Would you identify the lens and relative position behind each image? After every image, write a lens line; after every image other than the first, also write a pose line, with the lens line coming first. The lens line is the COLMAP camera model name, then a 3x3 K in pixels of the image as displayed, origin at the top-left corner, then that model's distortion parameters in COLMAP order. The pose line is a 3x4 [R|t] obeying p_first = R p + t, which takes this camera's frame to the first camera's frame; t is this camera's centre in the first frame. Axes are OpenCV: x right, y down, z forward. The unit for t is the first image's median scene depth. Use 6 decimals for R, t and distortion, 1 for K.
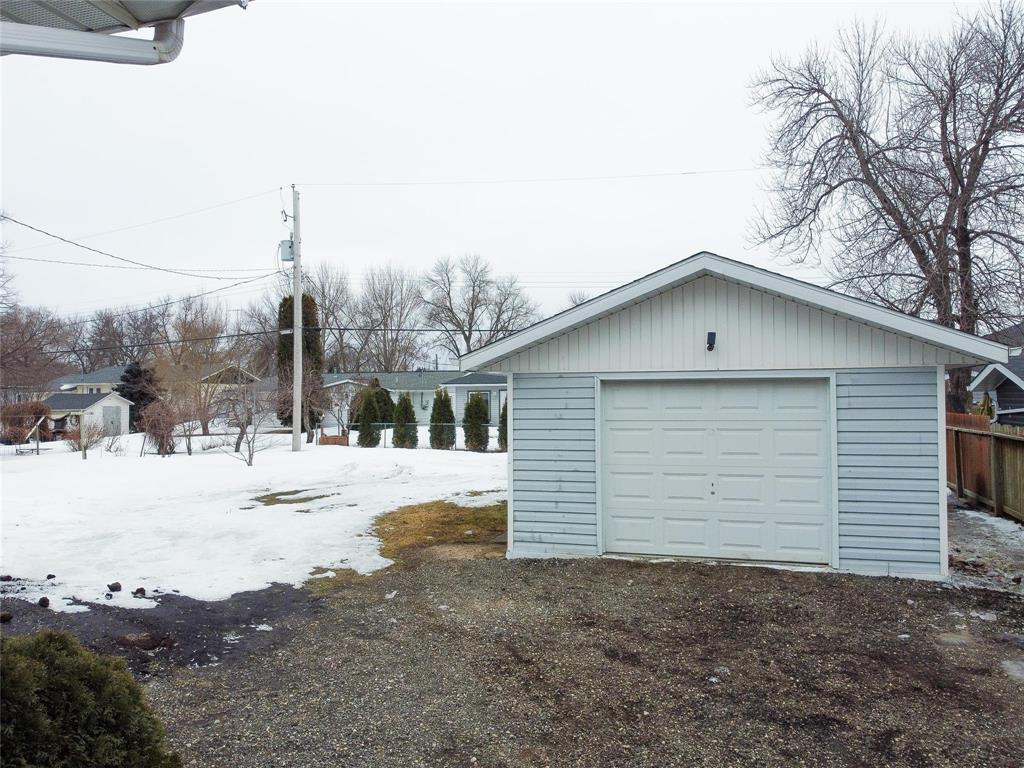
lens RADIAL K [[775.9, 0, 512.0], [0, 775.9, 384.0], [0, 0, 1]] dist [-0.002779, -0.002532]
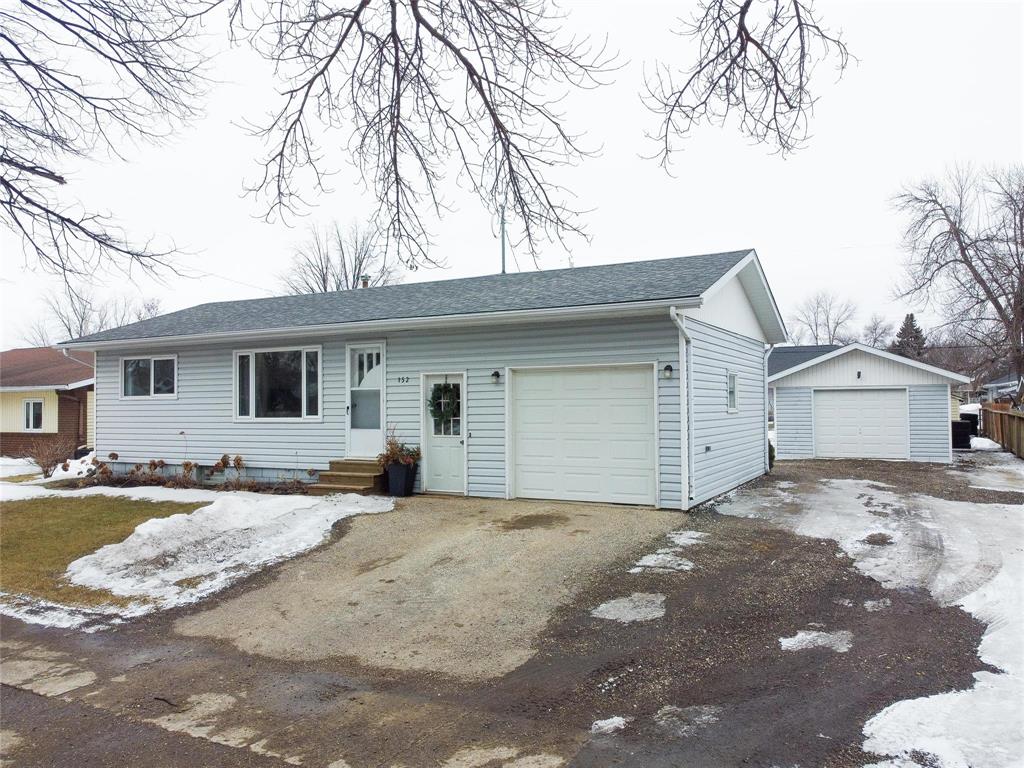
lens RADIAL K [[775.9, 0, 512.0], [0, 775.9, 384.0], [0, 0, 1]] dist [-0.002779, -0.002532]
pose [[0.983089, -0.008948, -0.182908, -0.179227], [0.009550, 0.999951, 0.002410, -0.017734], [0.182877, -0.004116, 0.983127, -0.769674]]
